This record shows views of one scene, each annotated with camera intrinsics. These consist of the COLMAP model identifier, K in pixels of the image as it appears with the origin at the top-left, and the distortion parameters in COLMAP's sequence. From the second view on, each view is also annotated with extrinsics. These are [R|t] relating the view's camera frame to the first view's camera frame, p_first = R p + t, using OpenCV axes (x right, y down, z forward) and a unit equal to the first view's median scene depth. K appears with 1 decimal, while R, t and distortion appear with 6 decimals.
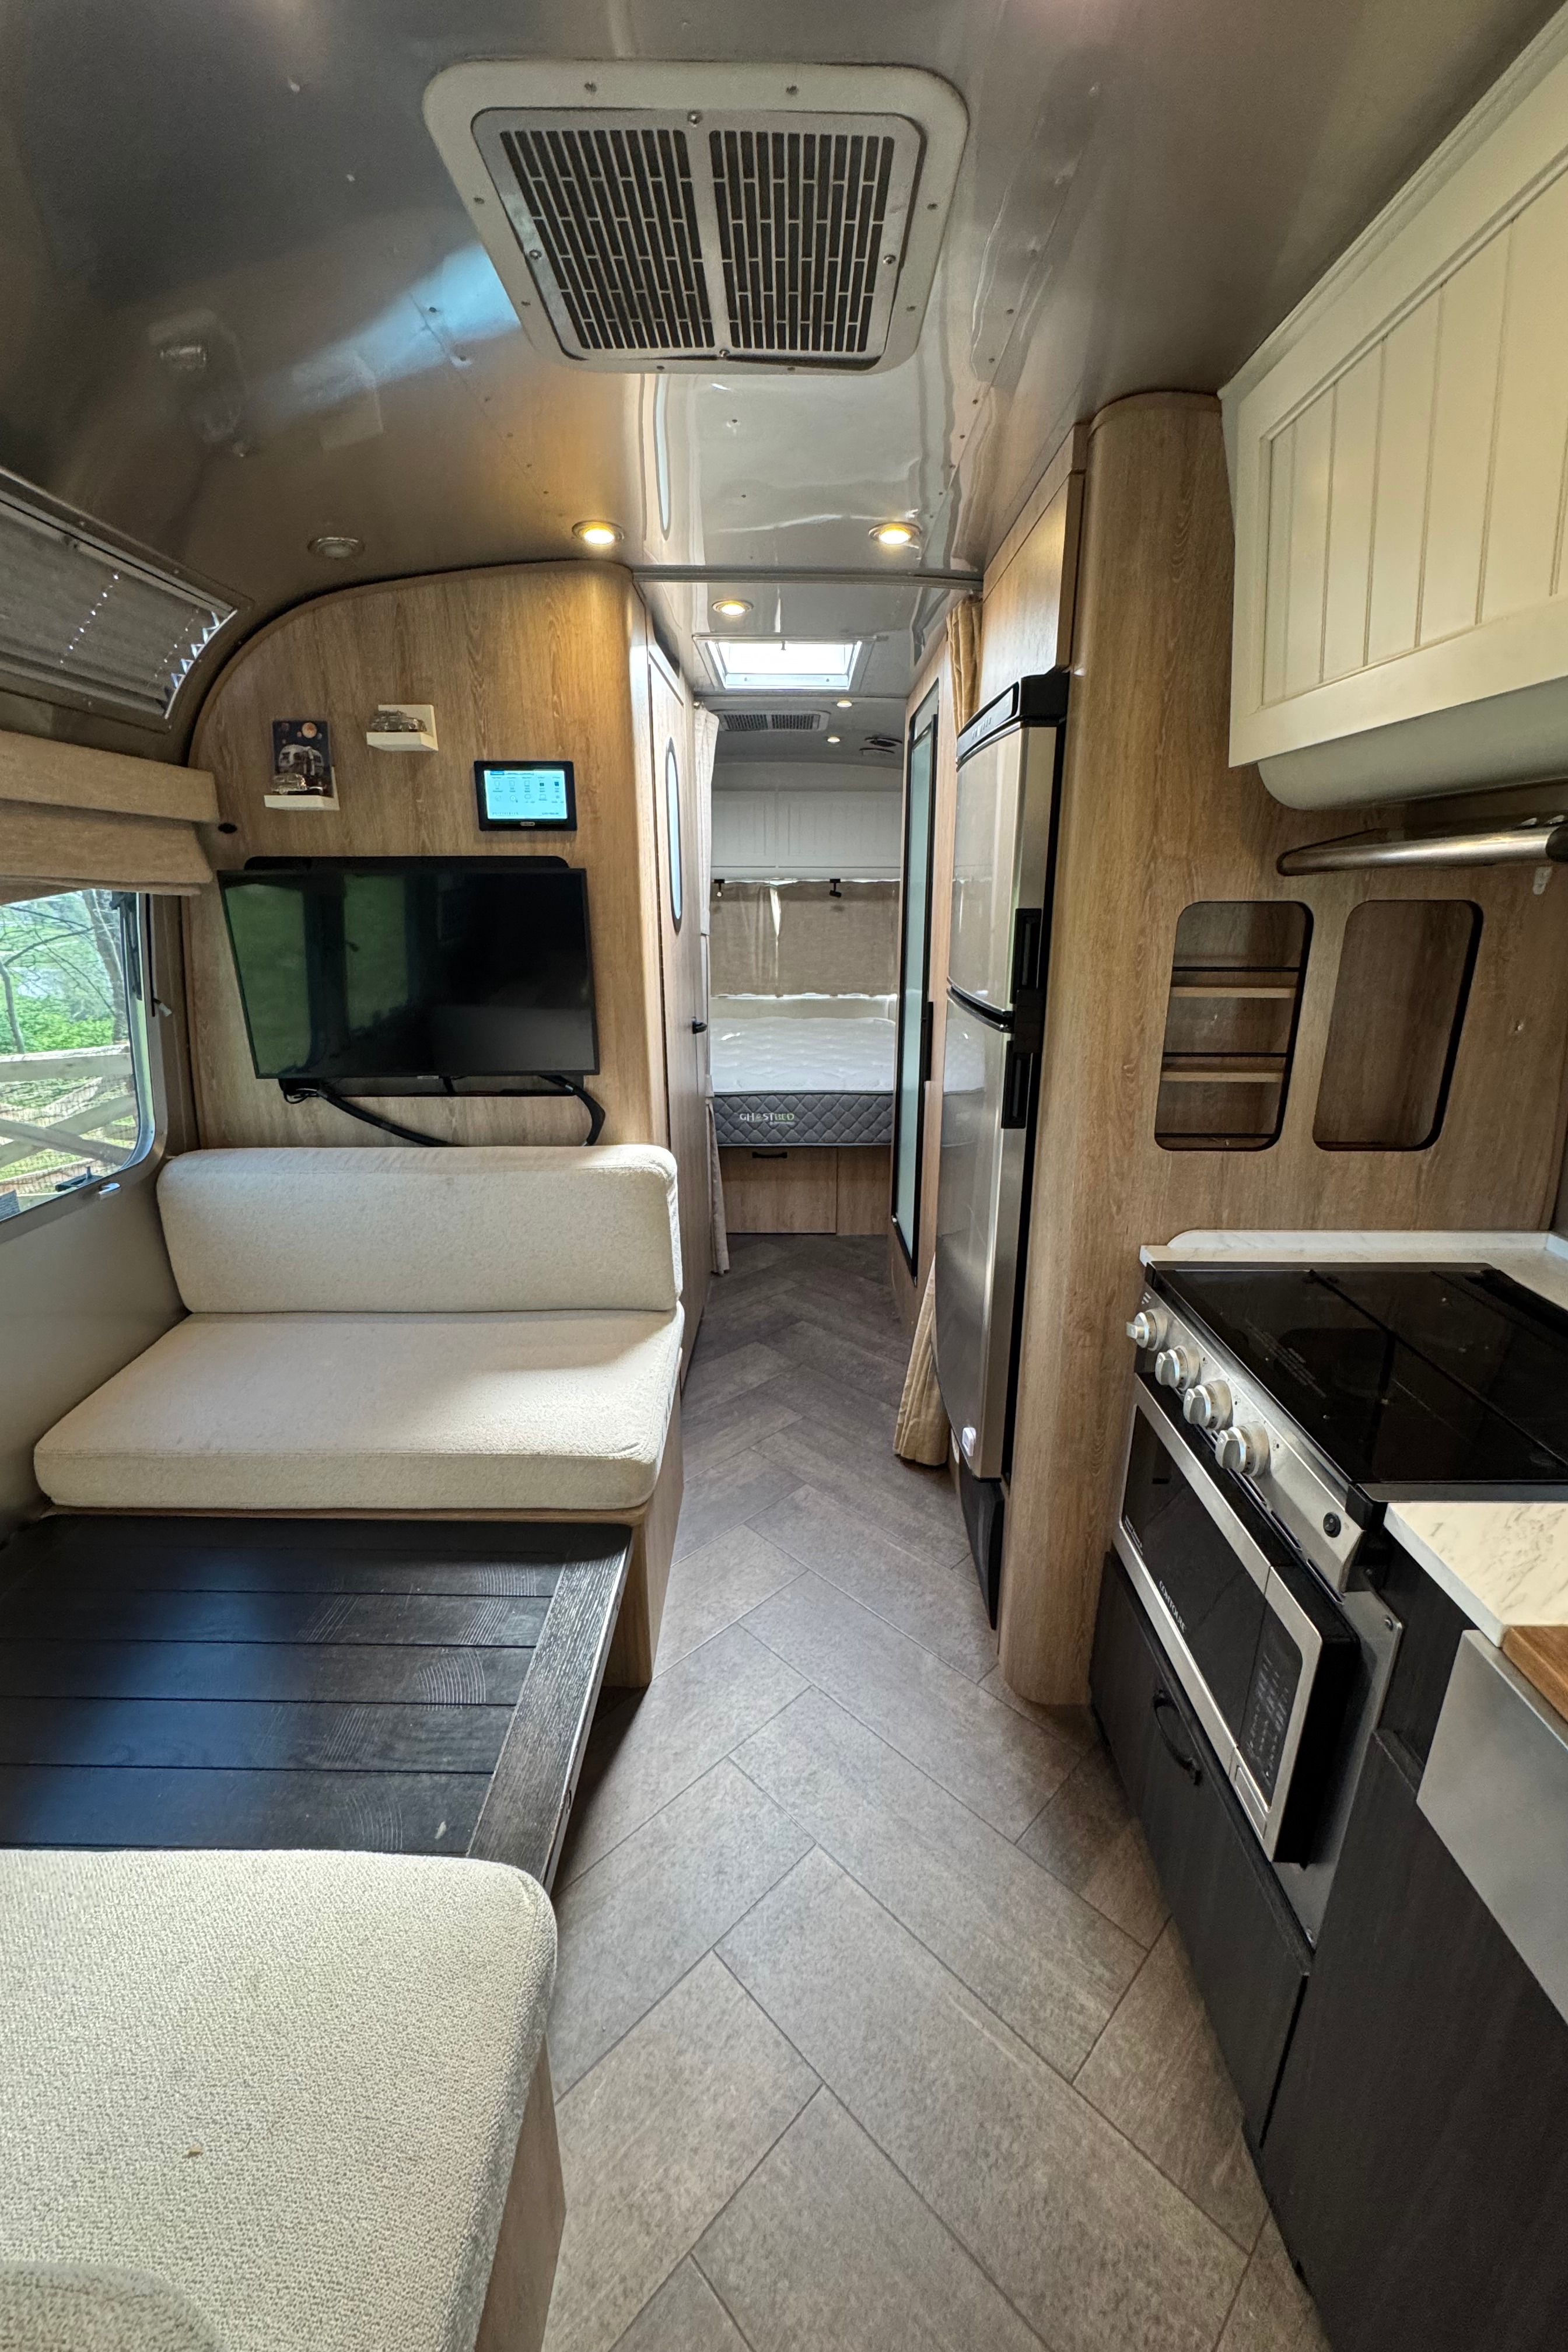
lens RADIAL K [[932.2, 0, 787.0], [0, 932.2, 1174.3], [0, 0, 1]] dist [-0.002488, -0.000404]
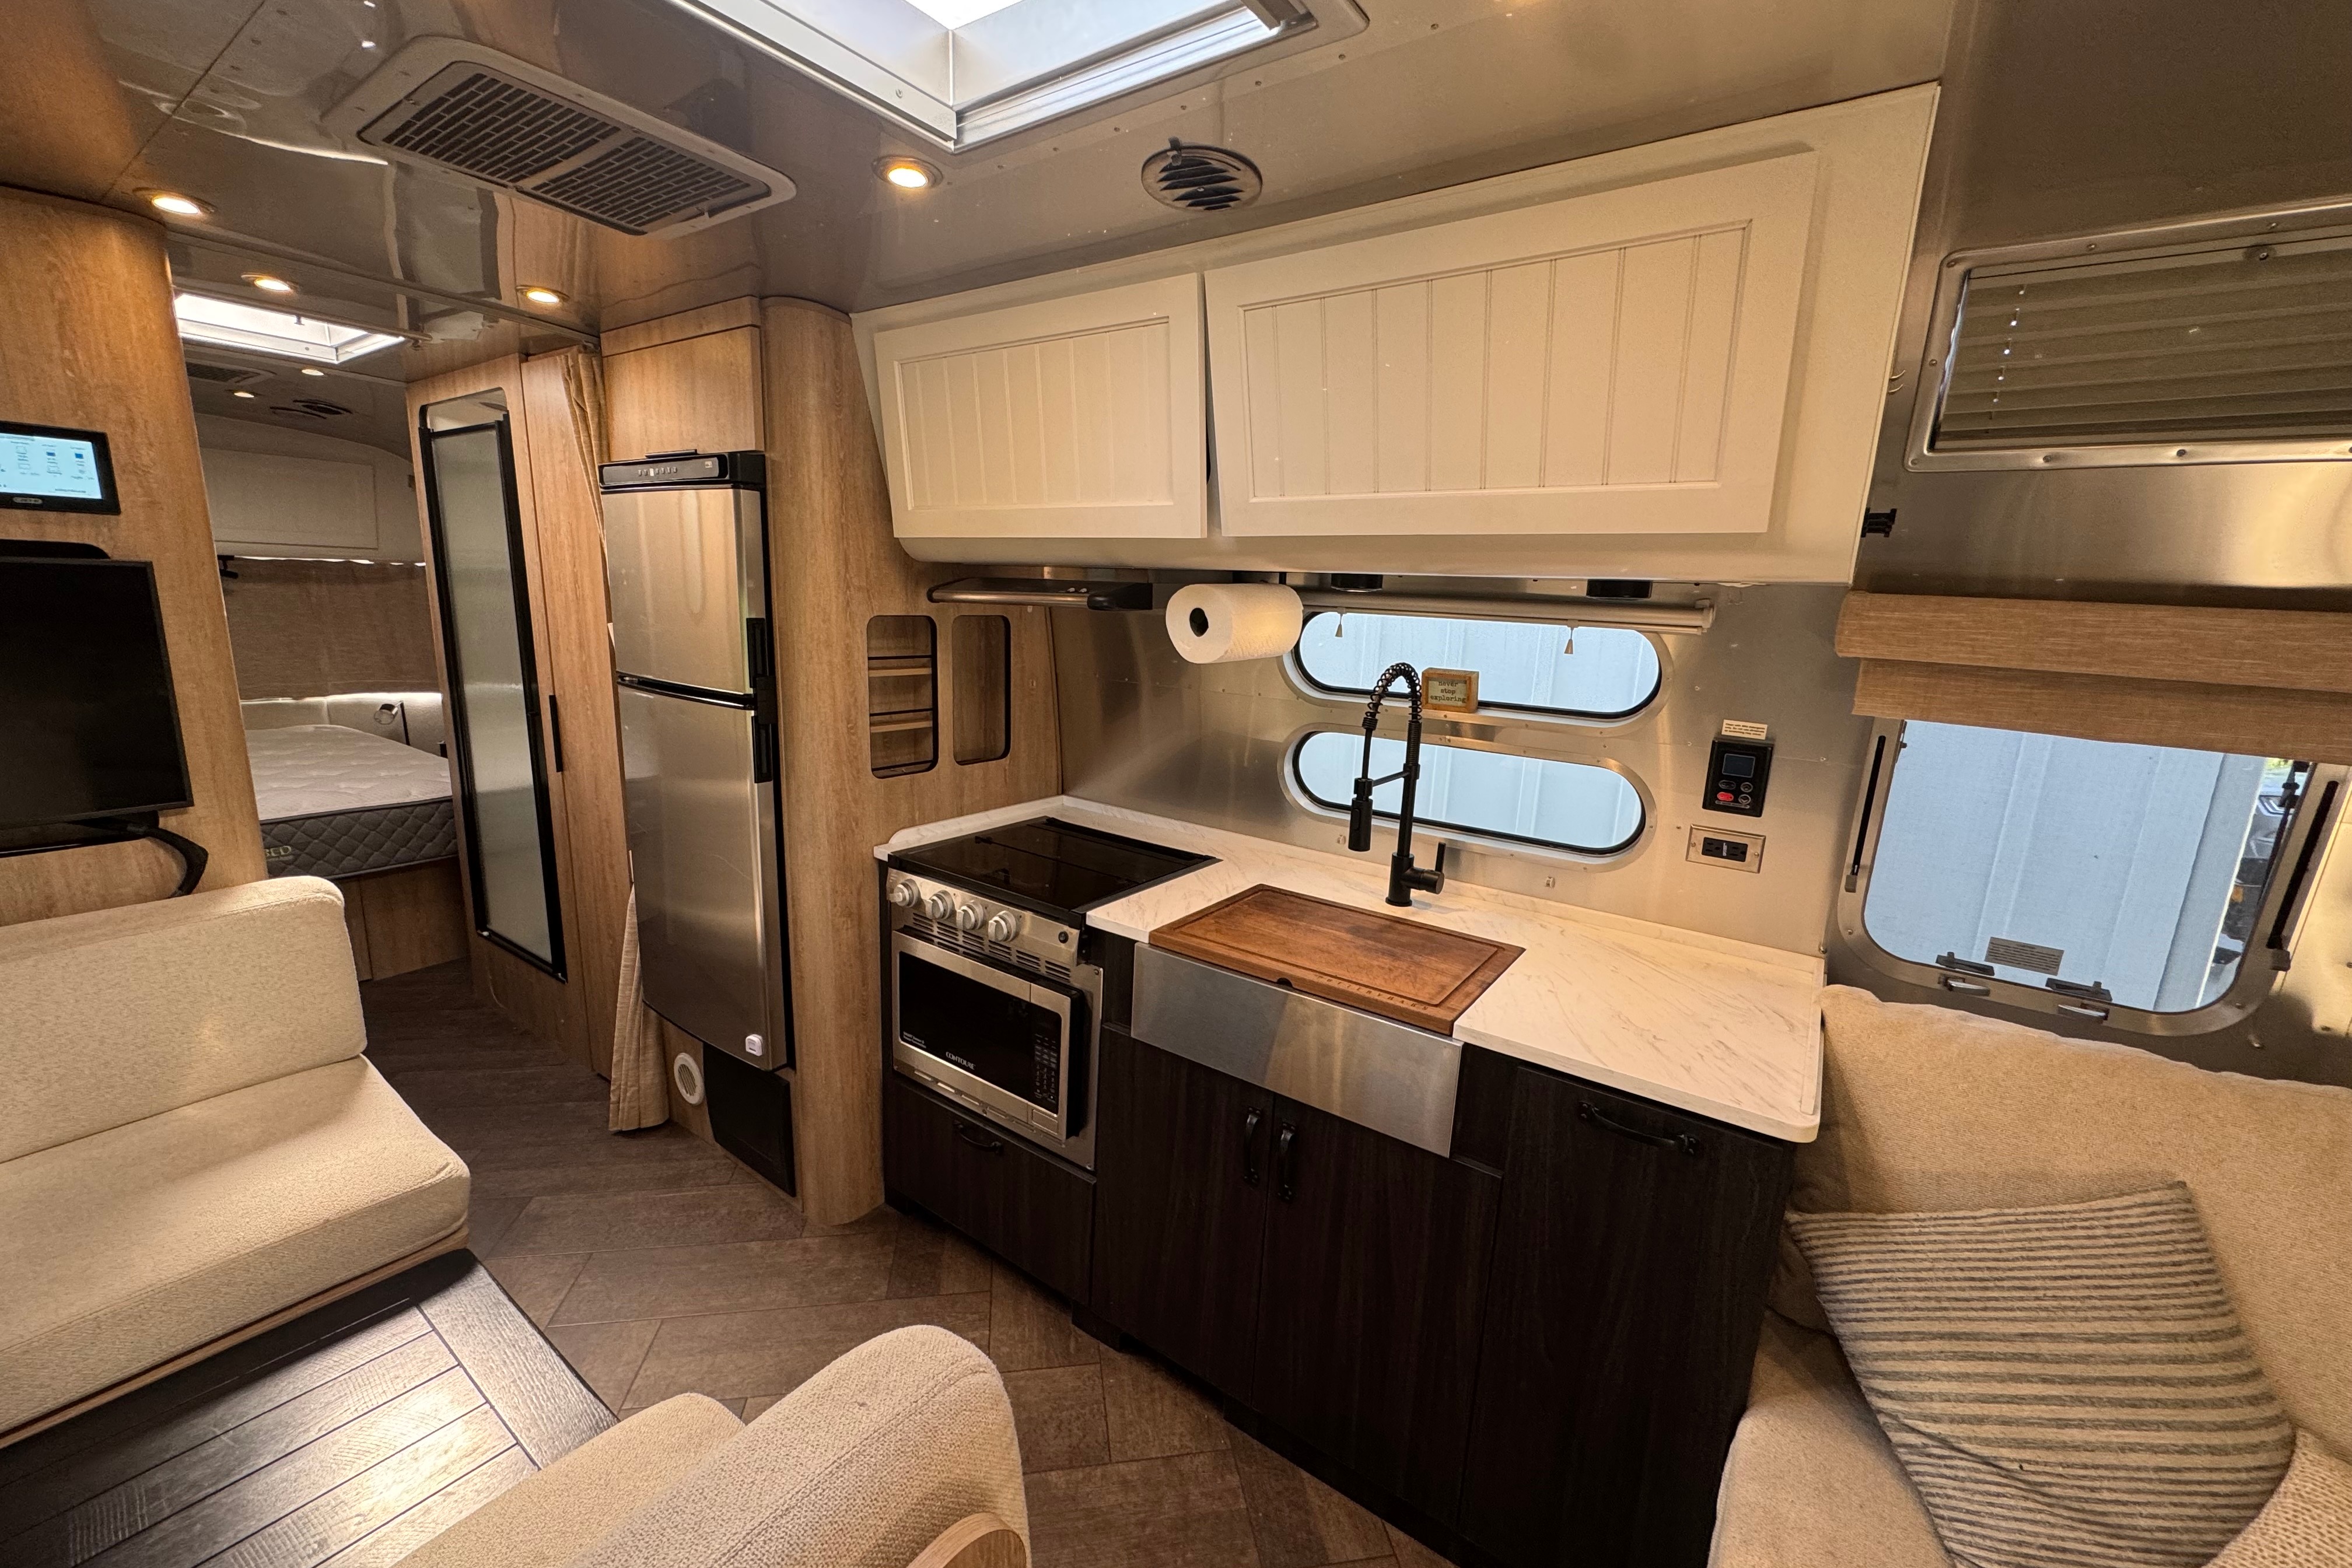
lens RADIAL K [[932.2, 0, 1169.1], [0, 932.2, 787.2], [0, 0, 1]] dist [-0.002488, -0.000404]
pose [[0.576764, -0.143286, 0.804247, -0.513852], [0.199569, 0.979382, 0.031368, 0.032267], [-0.792159, 0.142411, 0.593467, -0.240607]]
